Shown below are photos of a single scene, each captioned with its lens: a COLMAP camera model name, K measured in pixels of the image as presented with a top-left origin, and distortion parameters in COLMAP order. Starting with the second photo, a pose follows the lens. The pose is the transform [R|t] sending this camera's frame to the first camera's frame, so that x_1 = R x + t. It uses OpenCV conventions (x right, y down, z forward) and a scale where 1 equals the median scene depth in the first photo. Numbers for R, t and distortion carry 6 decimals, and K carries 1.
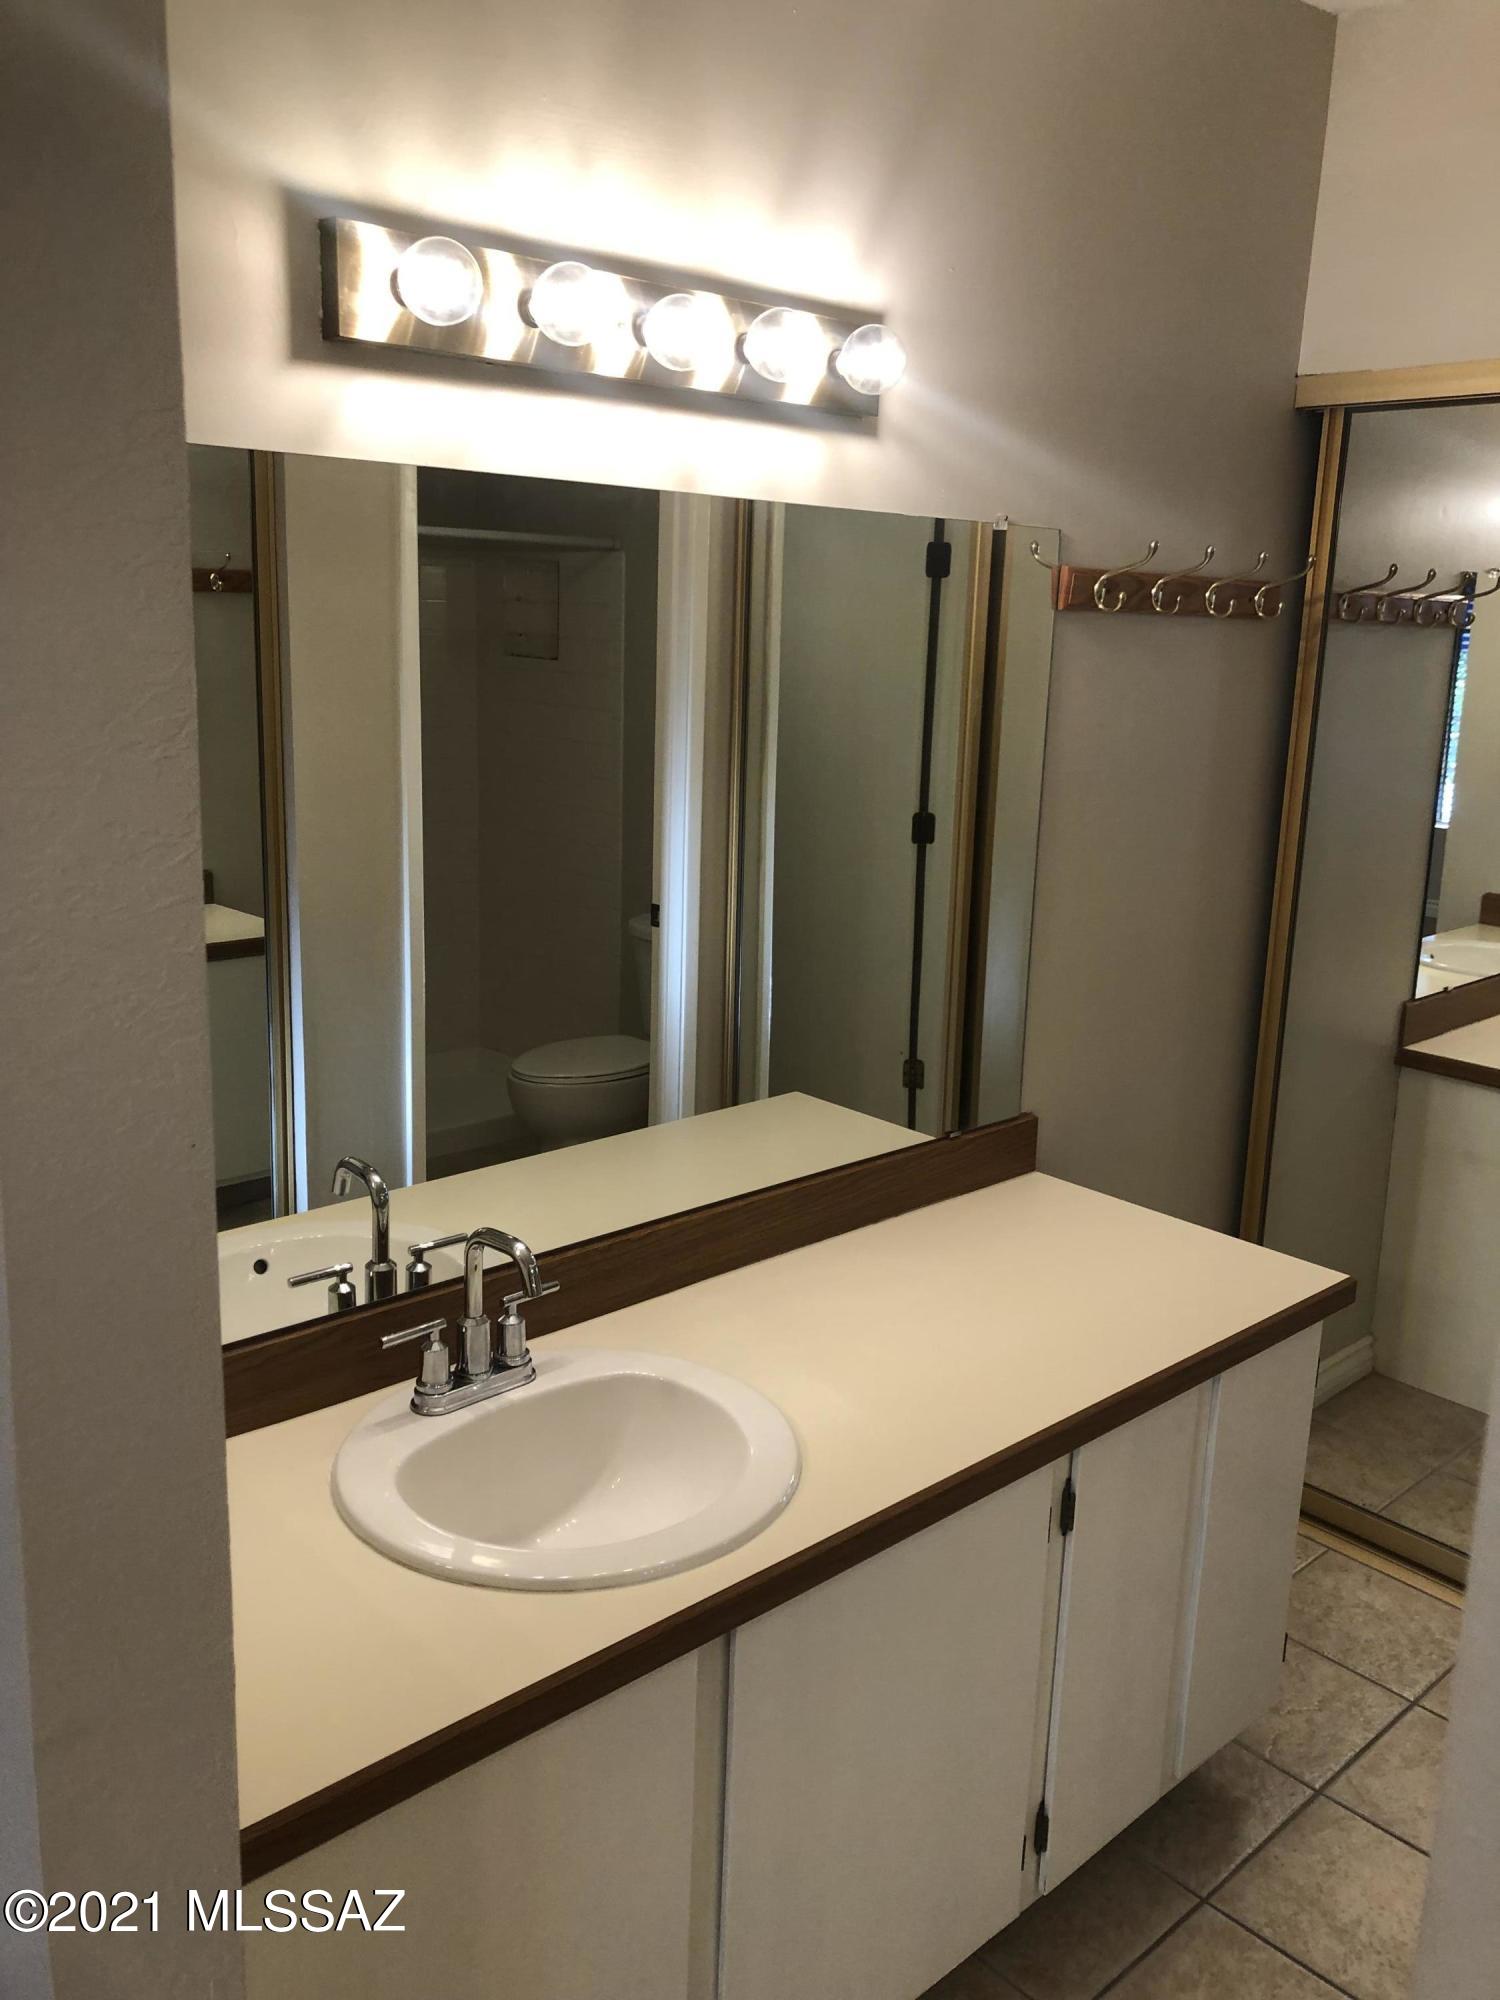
lens RADIAL K [[1614.8, 0, 769.3], [0, 1614.8, 987.2], [0, 0, 1]] dist [0.021615, -0.027633]
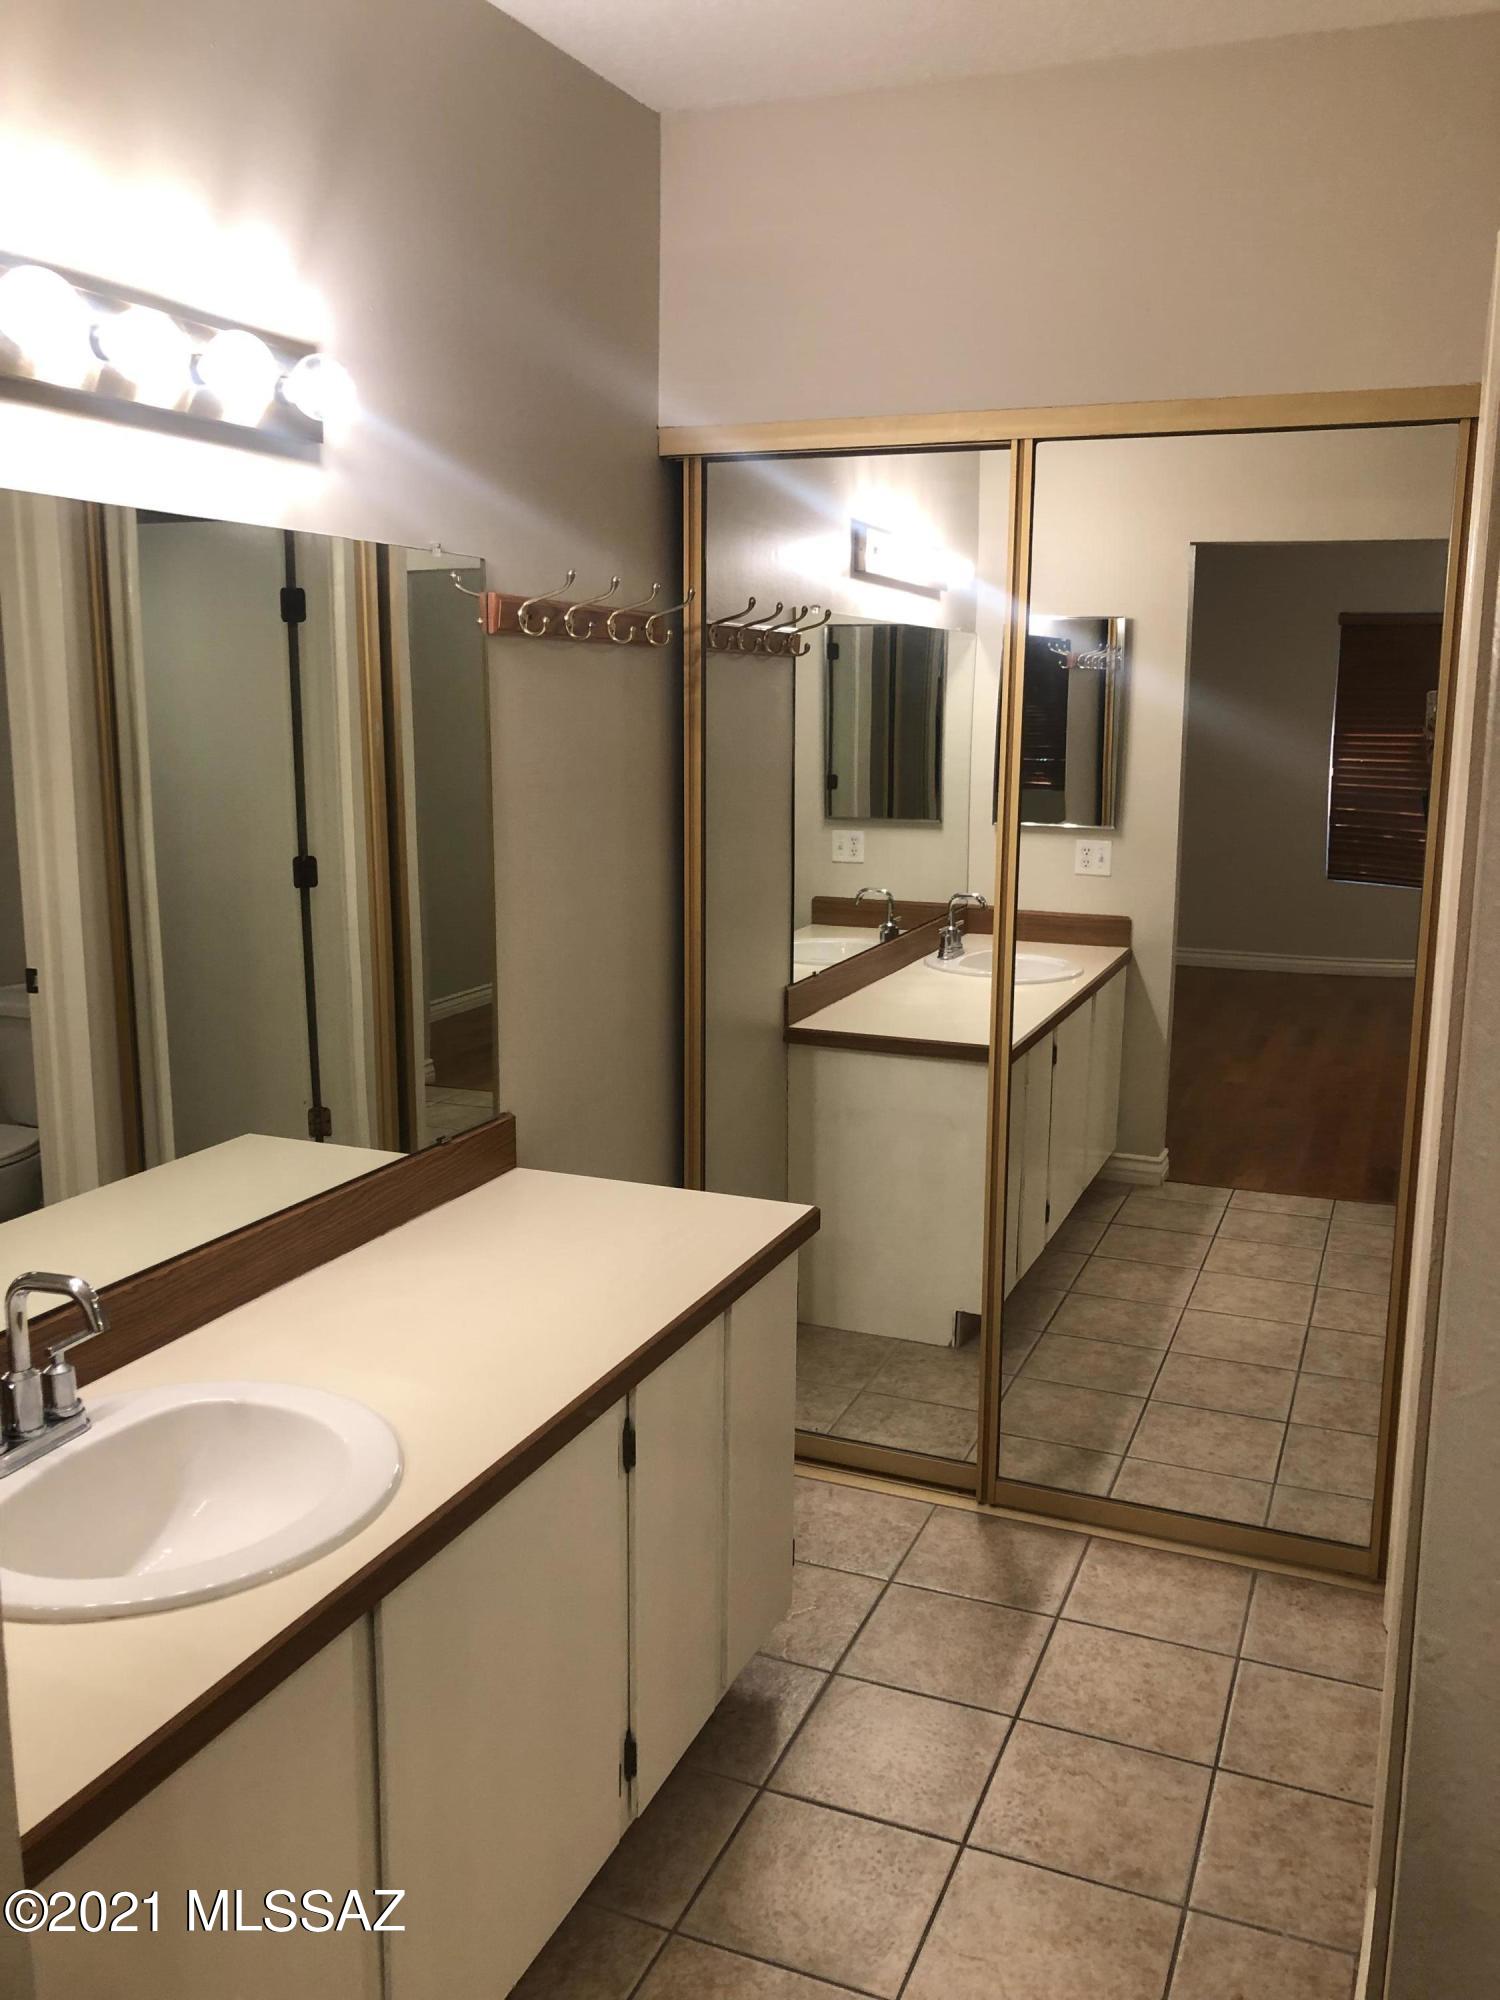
lens RADIAL K [[1614.8, 0, 761.7], [0, 1614.8, 996.1], [0, 0, 1]] dist [0.021615, -0.027633]
pose [[0.910021, -0.098467, 0.402699, -0.110289], [0.110867, 0.993807, -0.007533, 0.031401], [-0.399463, 0.051501, 0.915302, -0.032577]]
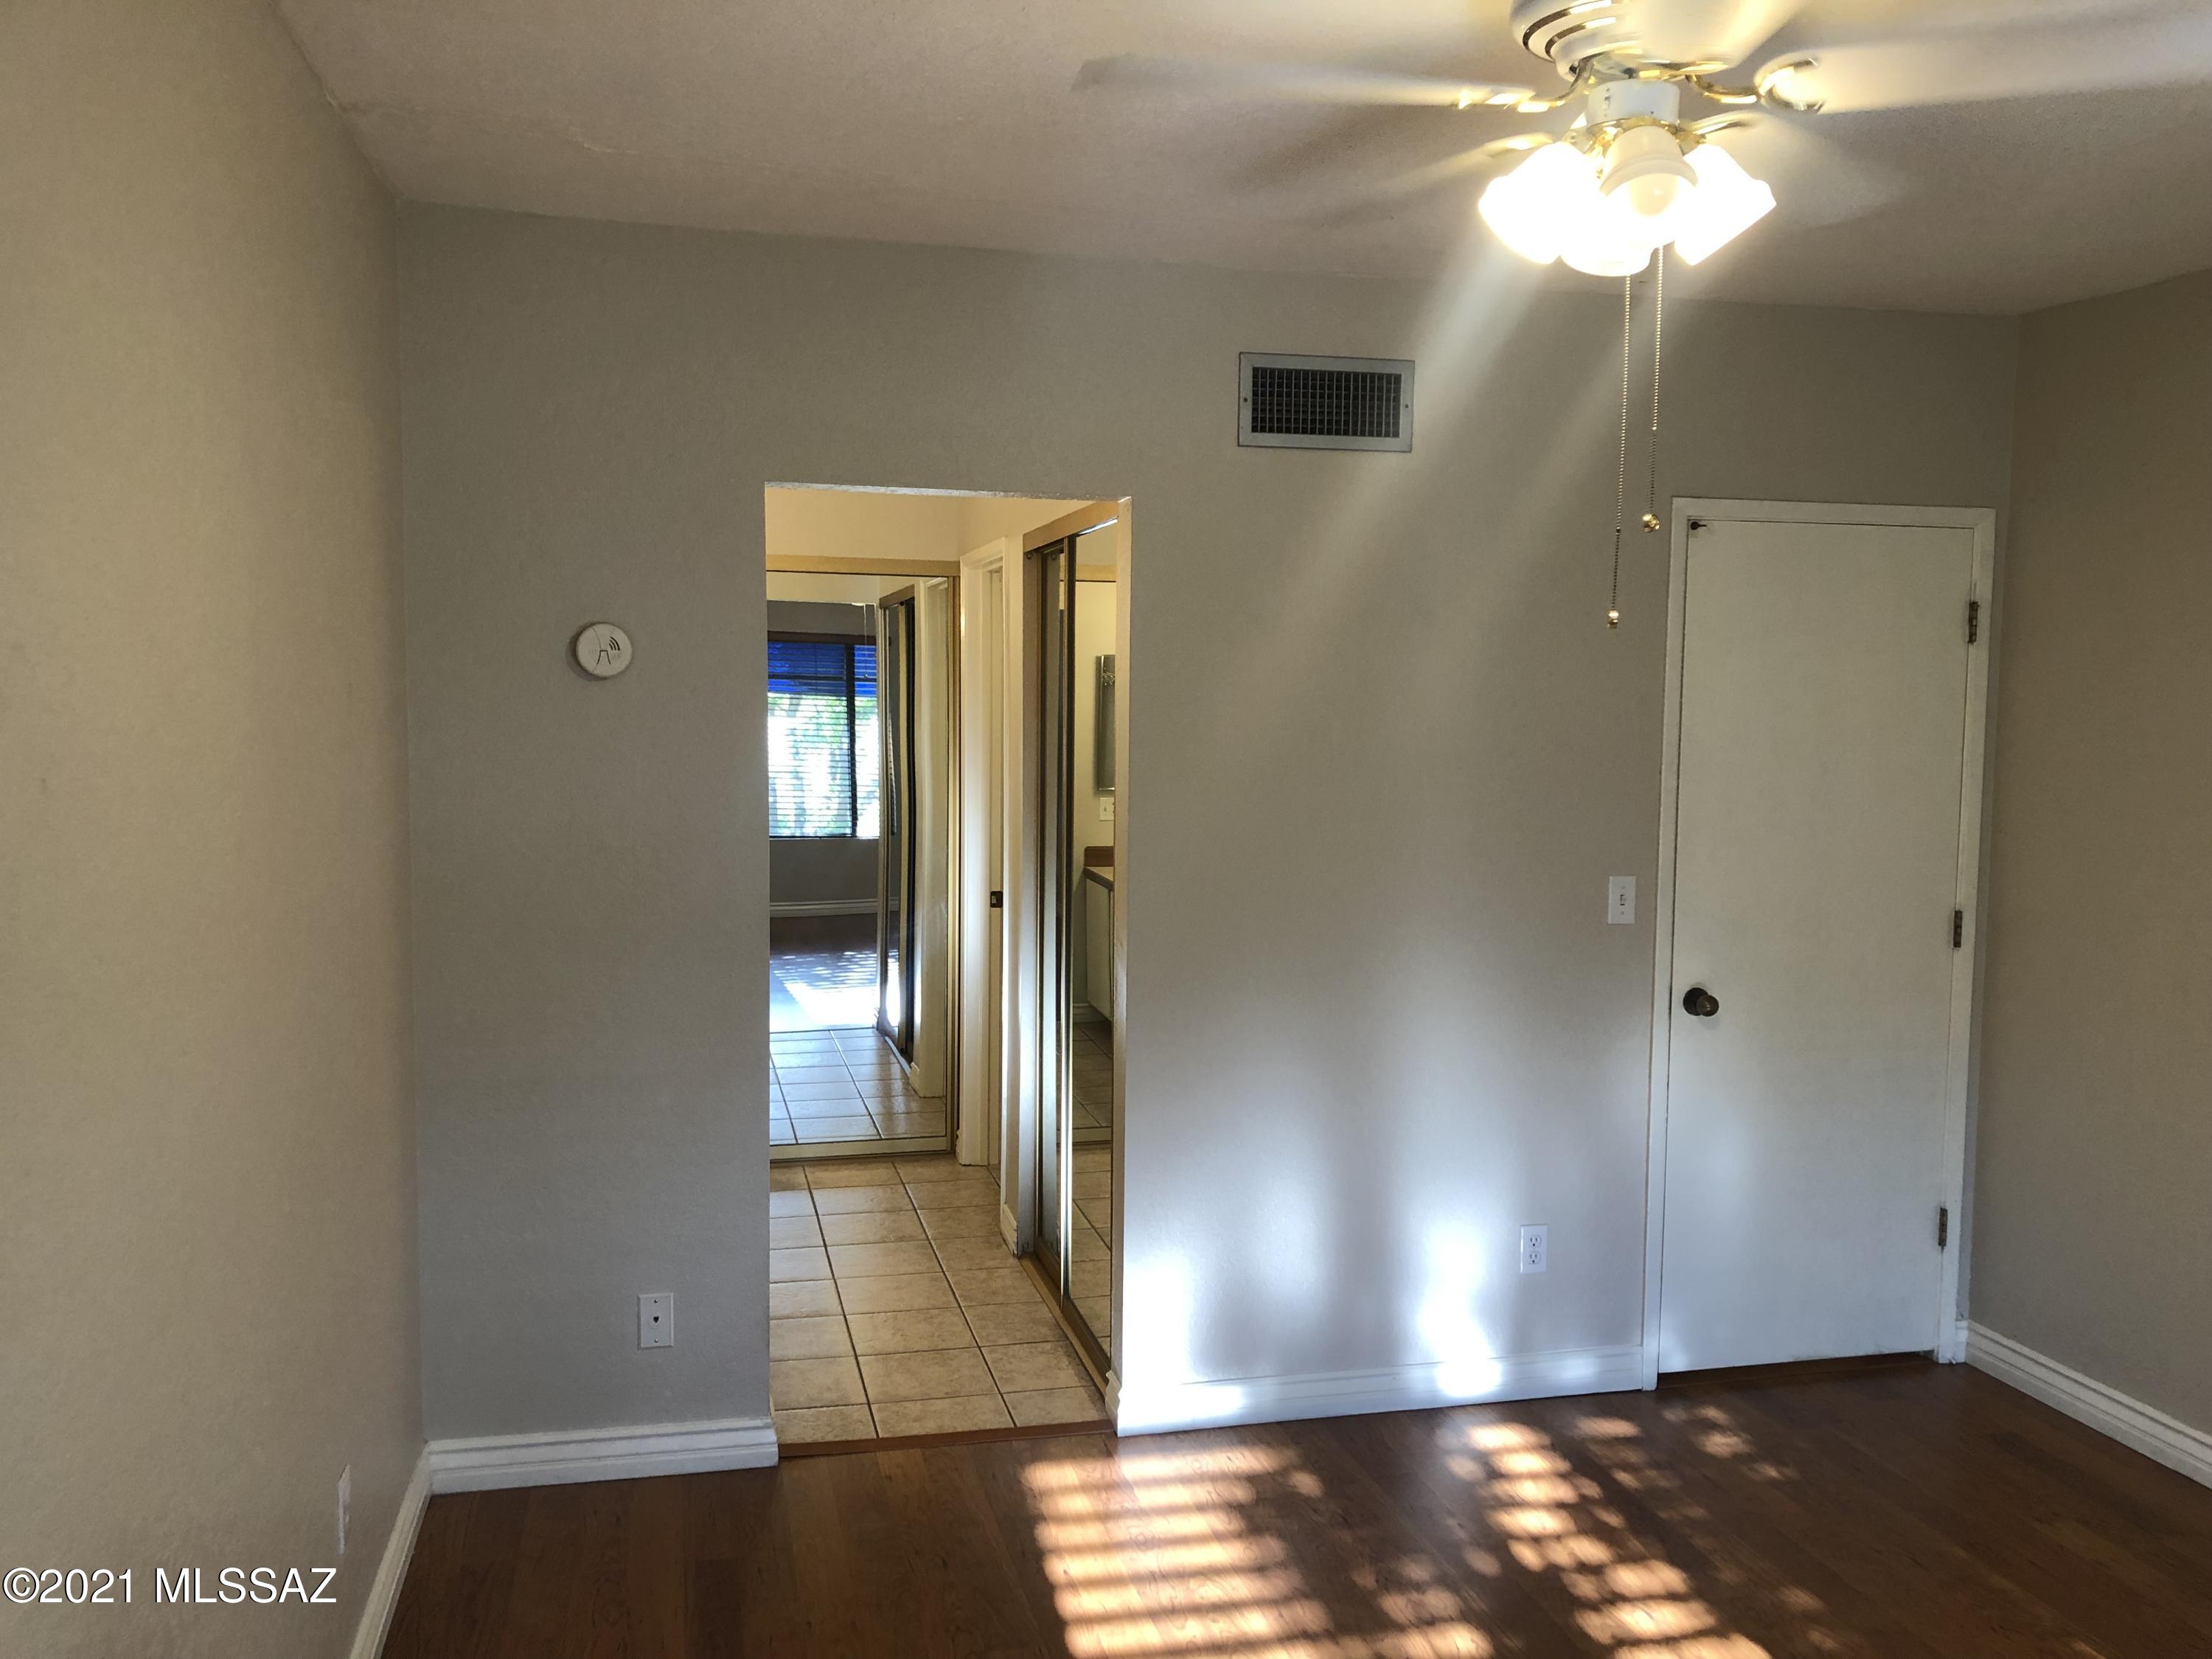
lens RADIAL K [[1786.0, 0, 1111.6], [0, 1786.0, 845.7], [0, 0, 1]] dist [0.021615, -0.027633]
pose [[0.486655, -0.096479, 0.868250, -1.342652], [0.201503, 0.979479, -0.004104, 0.126715], [-0.850037, 0.176953, 0.496109, -0.653602]]
